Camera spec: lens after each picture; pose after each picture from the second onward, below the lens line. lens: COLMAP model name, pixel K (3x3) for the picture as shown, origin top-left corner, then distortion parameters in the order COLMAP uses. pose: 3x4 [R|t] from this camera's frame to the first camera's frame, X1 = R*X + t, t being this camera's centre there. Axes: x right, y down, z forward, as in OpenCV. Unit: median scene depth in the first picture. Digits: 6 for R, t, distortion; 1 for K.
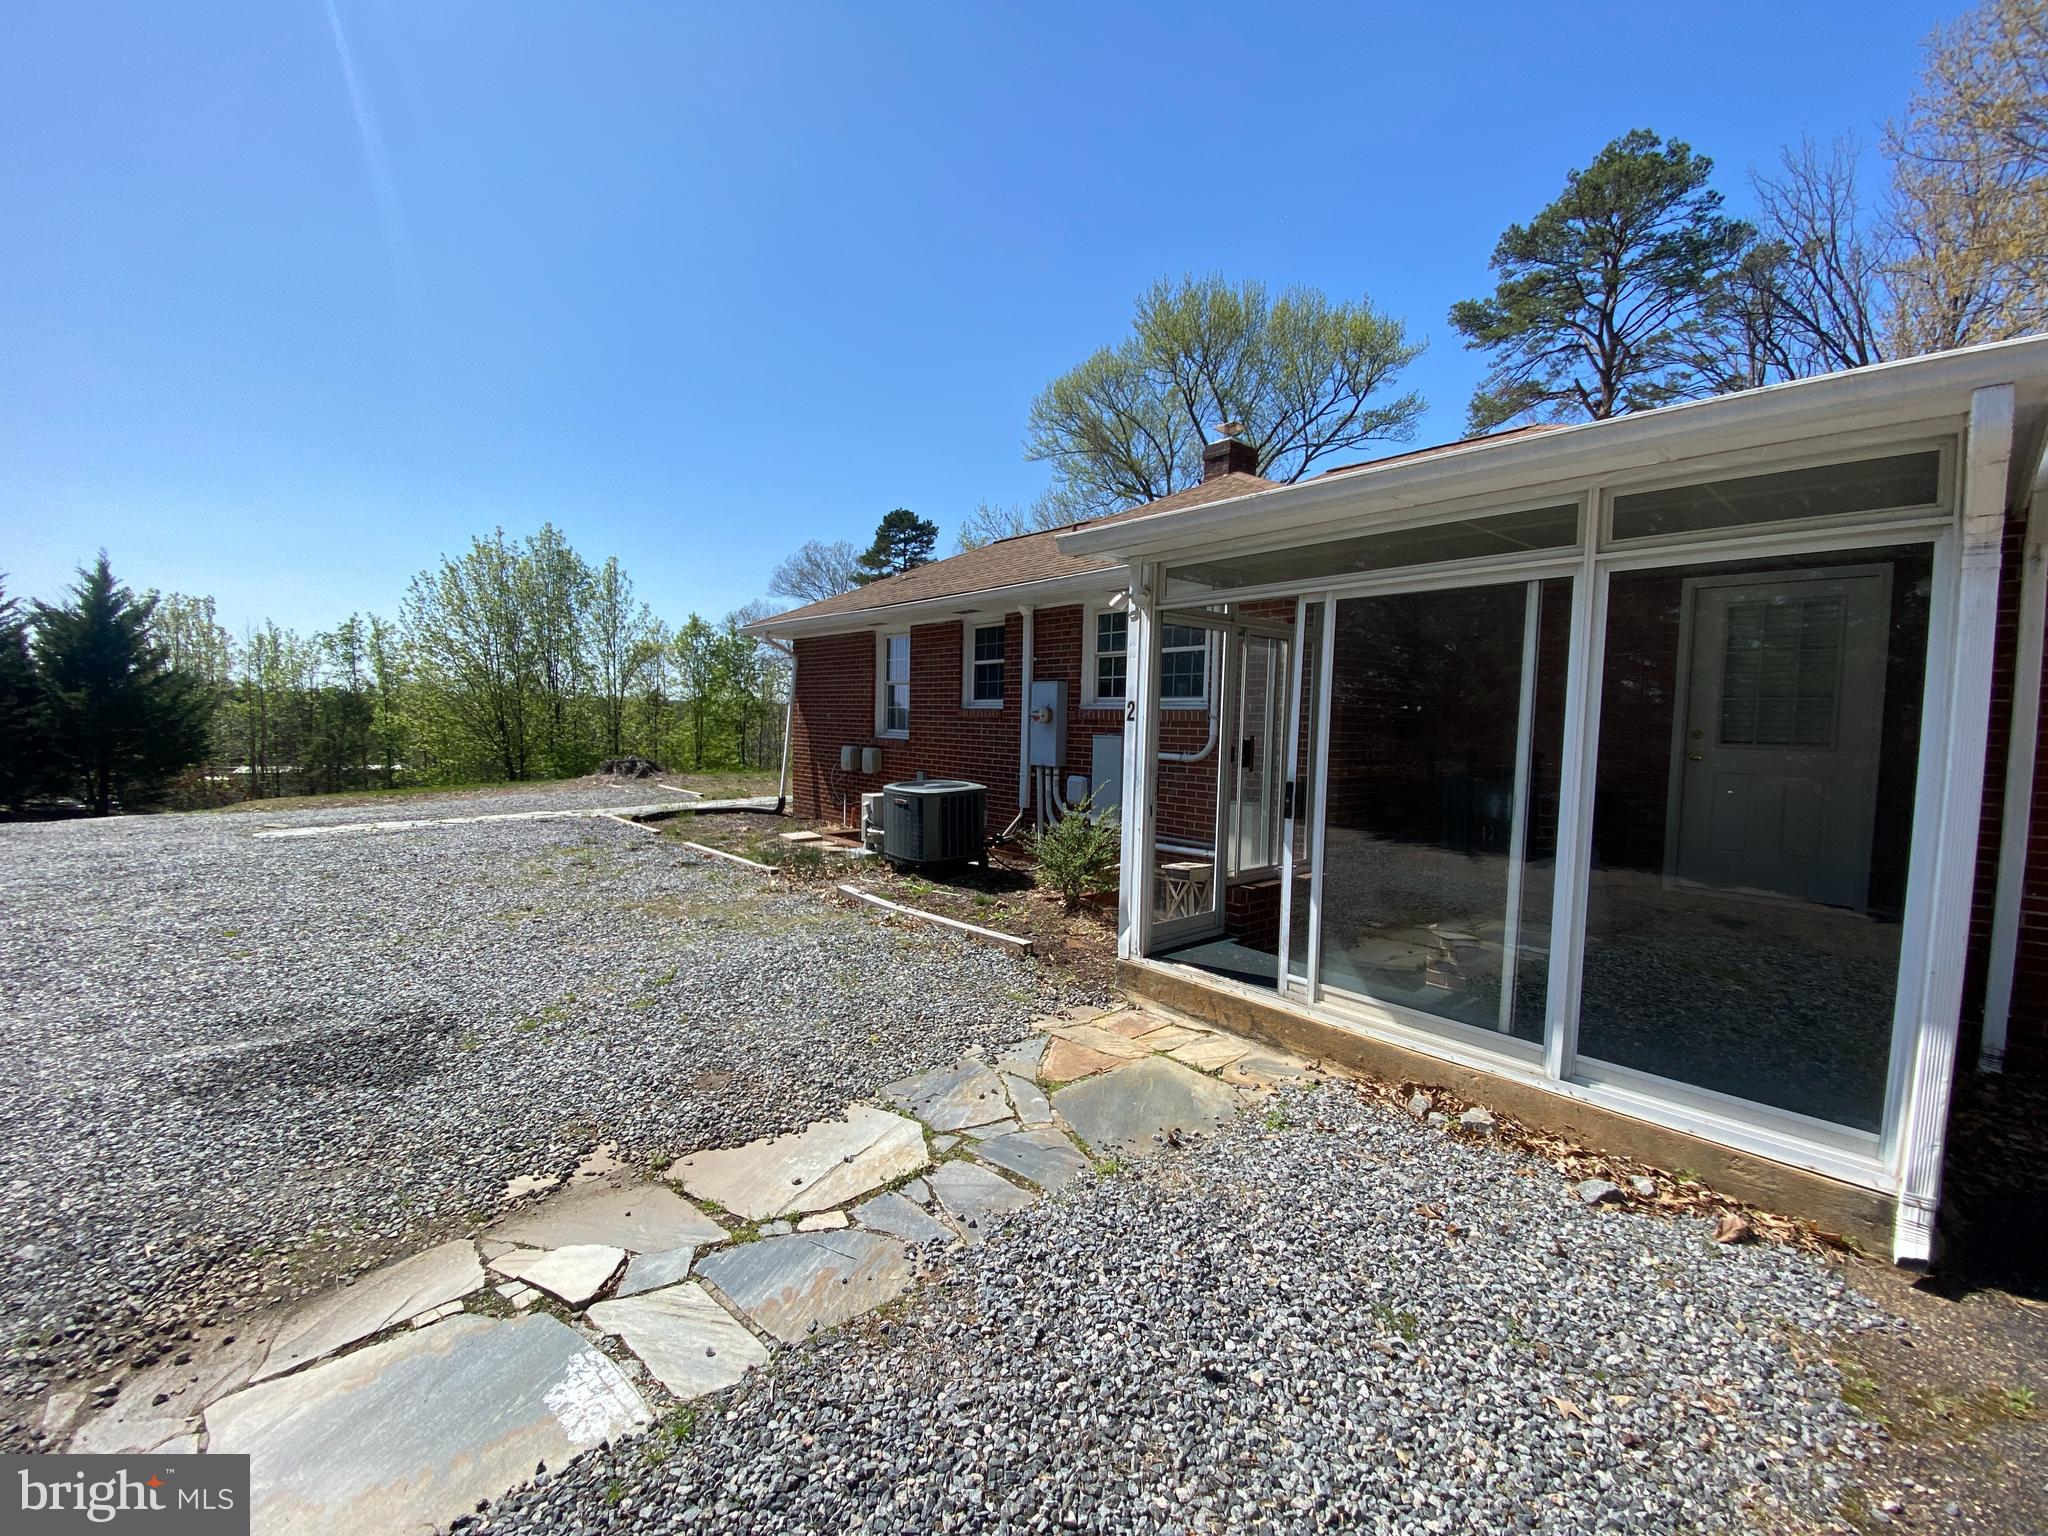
lens RADIAL K [[837.7, 0, 1023.7], [0, 837.7, 807.6], [0, 0, 1]] dist [-0.003514, -0.008552]
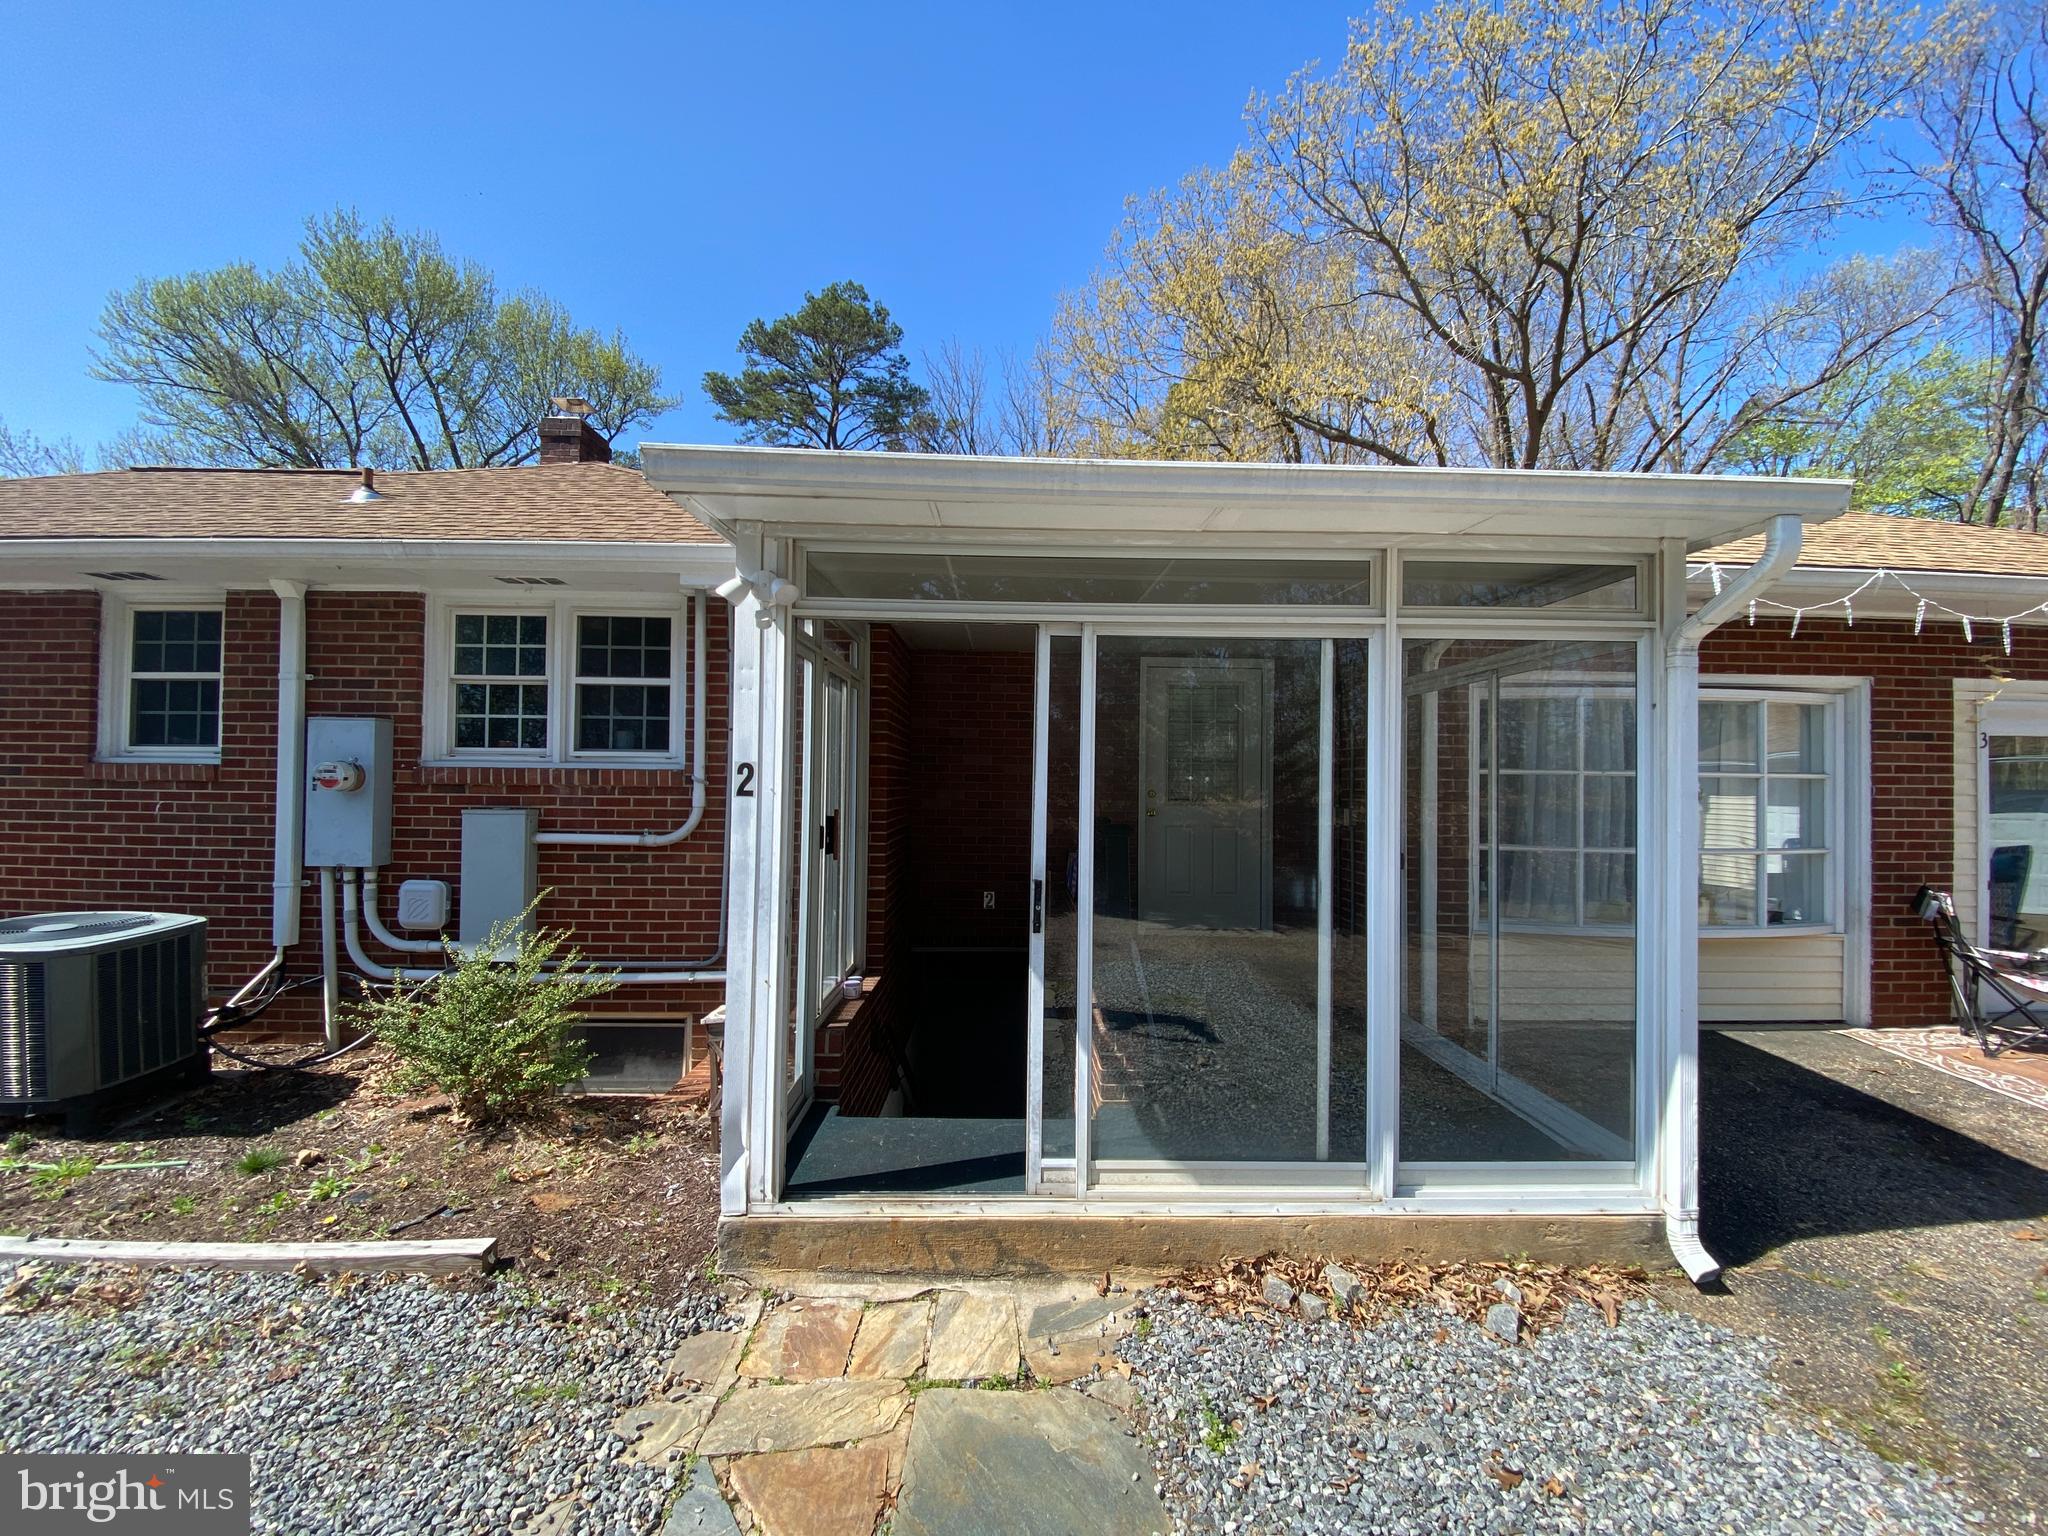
lens RADIAL K [[837.7, 0, 1029.4], [0, 837.7, 777.4], [0, 0, 1]] dist [-0.003514, -0.008552]
pose [[0.632051, -0.006645, 0.774898, -0.130396], [0.080417, 0.995127, -0.057059, -0.044673], [-0.770743, 0.098379, 0.629505, 0.316648]]
